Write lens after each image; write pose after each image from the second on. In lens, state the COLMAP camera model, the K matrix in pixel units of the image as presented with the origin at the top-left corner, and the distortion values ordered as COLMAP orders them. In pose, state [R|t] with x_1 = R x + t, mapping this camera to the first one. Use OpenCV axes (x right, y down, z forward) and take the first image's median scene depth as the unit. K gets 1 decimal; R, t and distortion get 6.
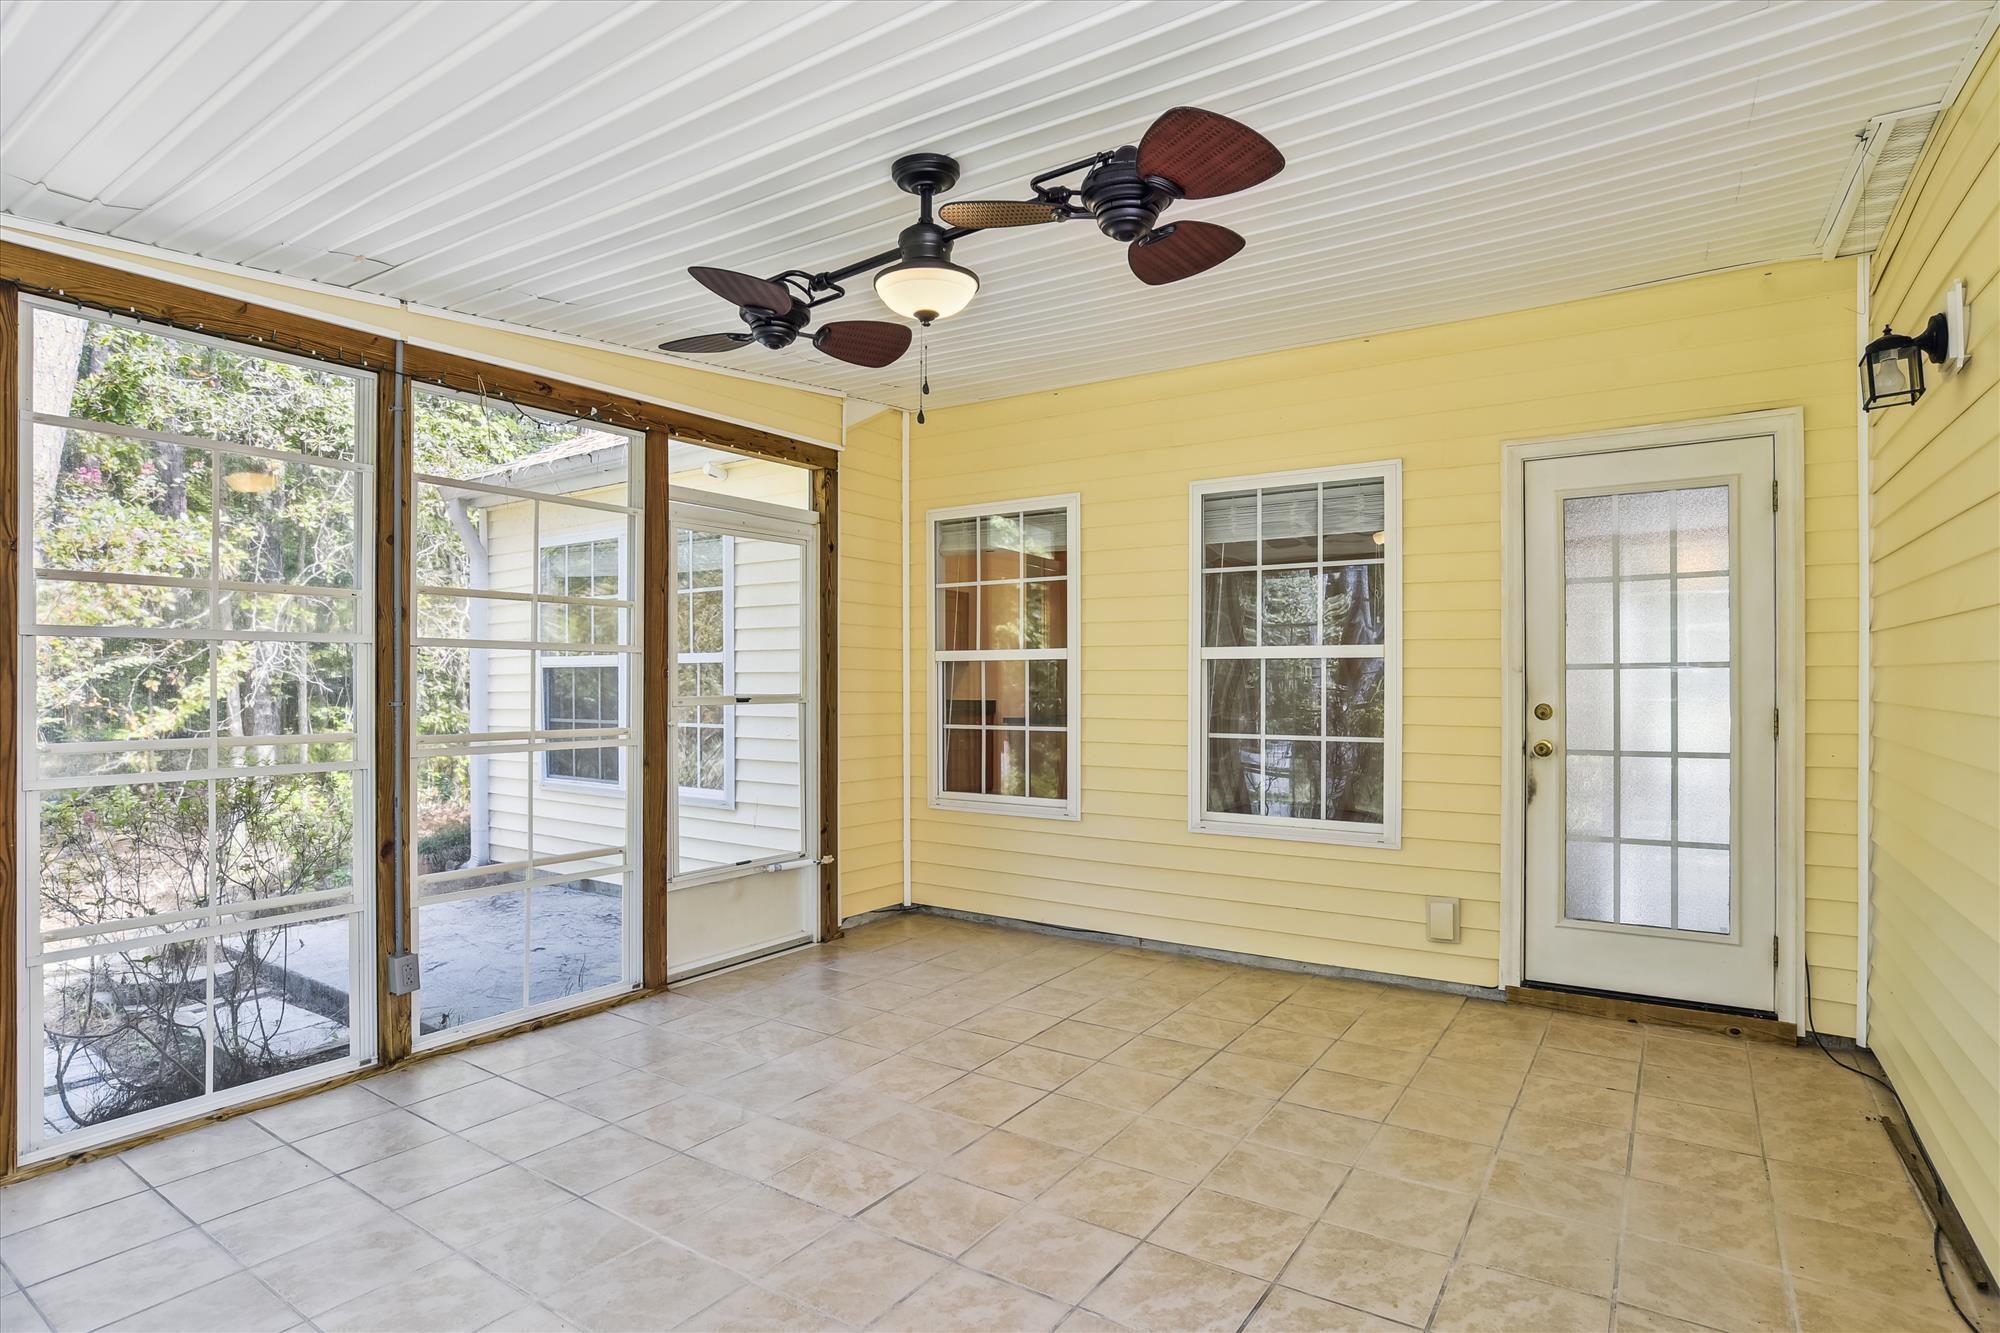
lens RADIAL K [[1039.5, 0, 1002.3], [0, 1039.5, 677.4], [0, 0, 1]] dist [-0.034184, 0.001537]
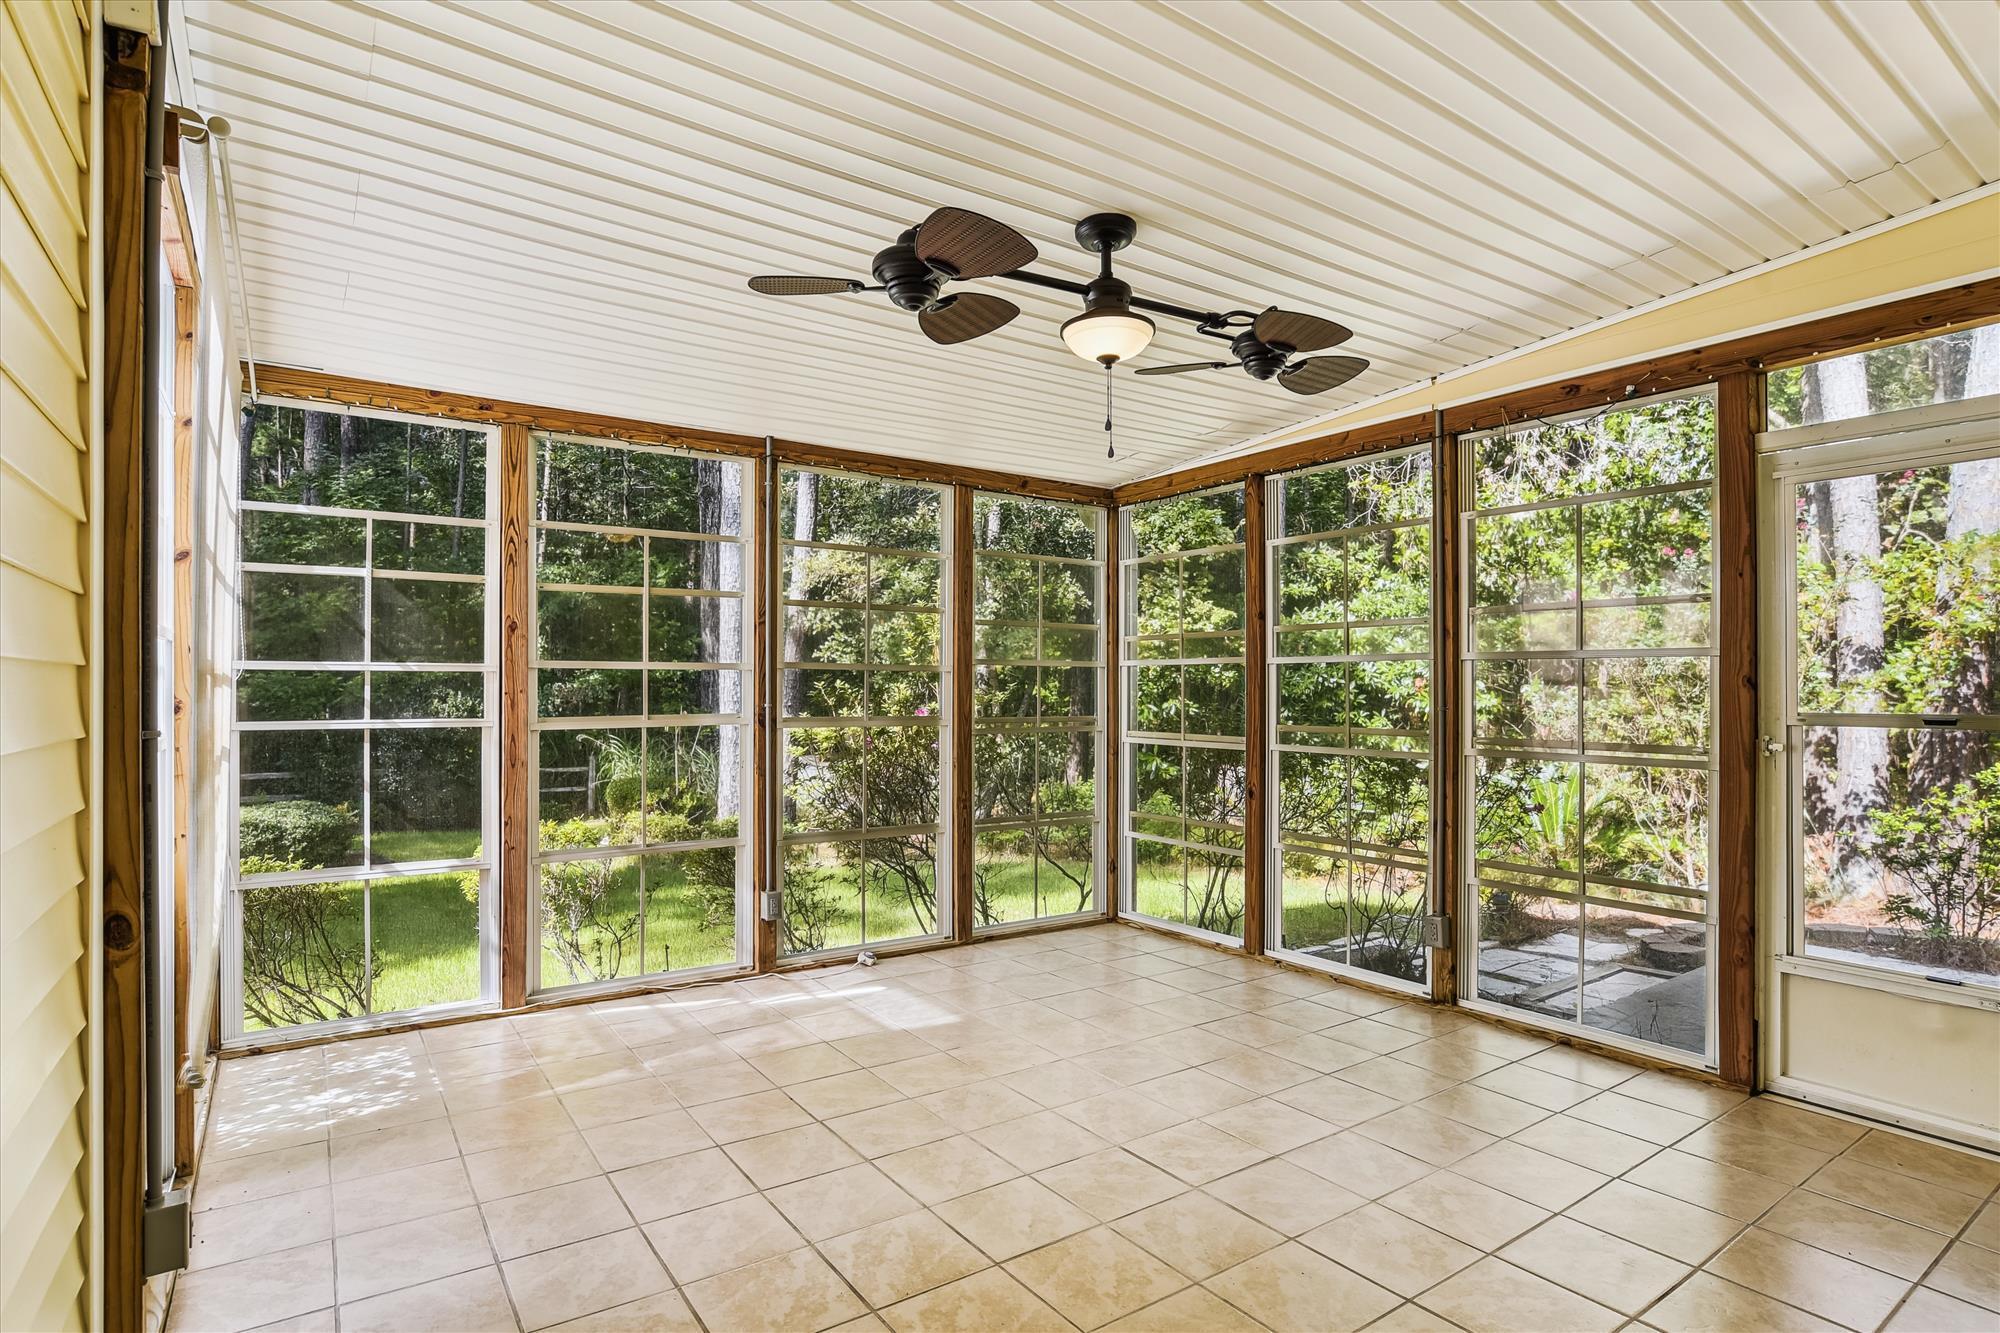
lens RADIAL K [[1039.5, 0, 1002.3], [0, 1039.5, 677.4], [0, 0, 1]] dist [-0.034184, 0.001537]
pose [[-0.363496, -0.010861, -0.931533, 0.875988], [-0.000610, 0.999935, -0.011420, 0.003544], [0.931596, -0.003583, -0.363479, 1.138266]]
